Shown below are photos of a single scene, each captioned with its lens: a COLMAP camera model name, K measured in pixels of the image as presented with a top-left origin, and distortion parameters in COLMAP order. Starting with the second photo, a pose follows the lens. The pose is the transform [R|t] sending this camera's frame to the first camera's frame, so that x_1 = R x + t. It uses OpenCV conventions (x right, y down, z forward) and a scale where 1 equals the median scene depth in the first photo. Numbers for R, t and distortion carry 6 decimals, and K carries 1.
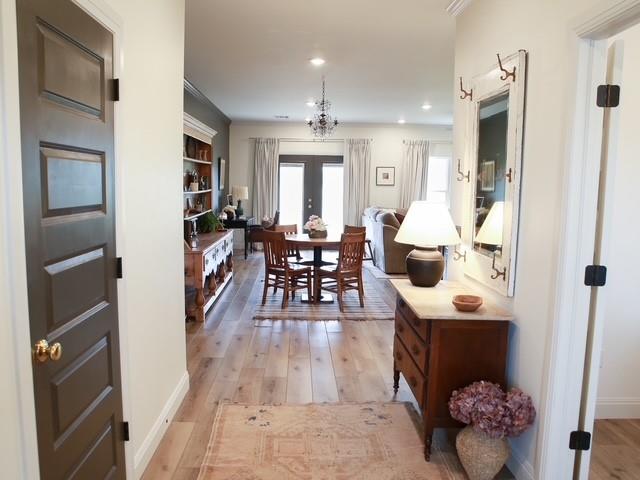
lens RADIAL K [[498.9, 0, 278.1], [0, 498.9, 232.6], [0, 0, 1]] dist [-0.119553, 0.096163]
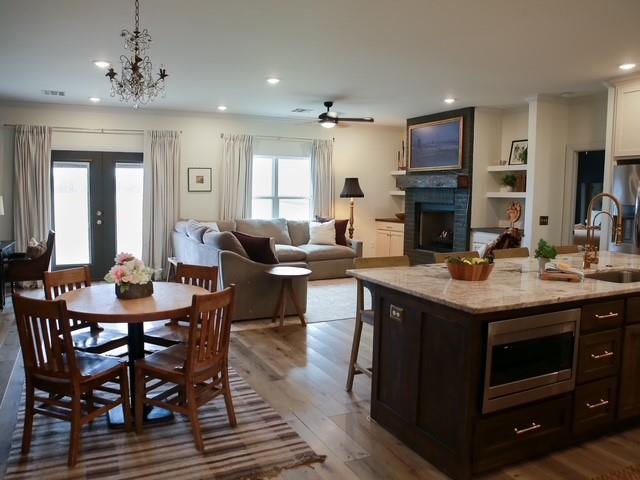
lens RADIAL K [[498.9, 0, 278.1], [0, 498.9, 232.6], [0, 0, 1]] dist [-0.119553, 0.096163]
pose [[0.909406, -0.039698, 0.414011, 0.003634], [0.044421, 0.999011, -0.001782, -0.025276], [-0.413531, 0.020011, 0.910270, 0.251089]]
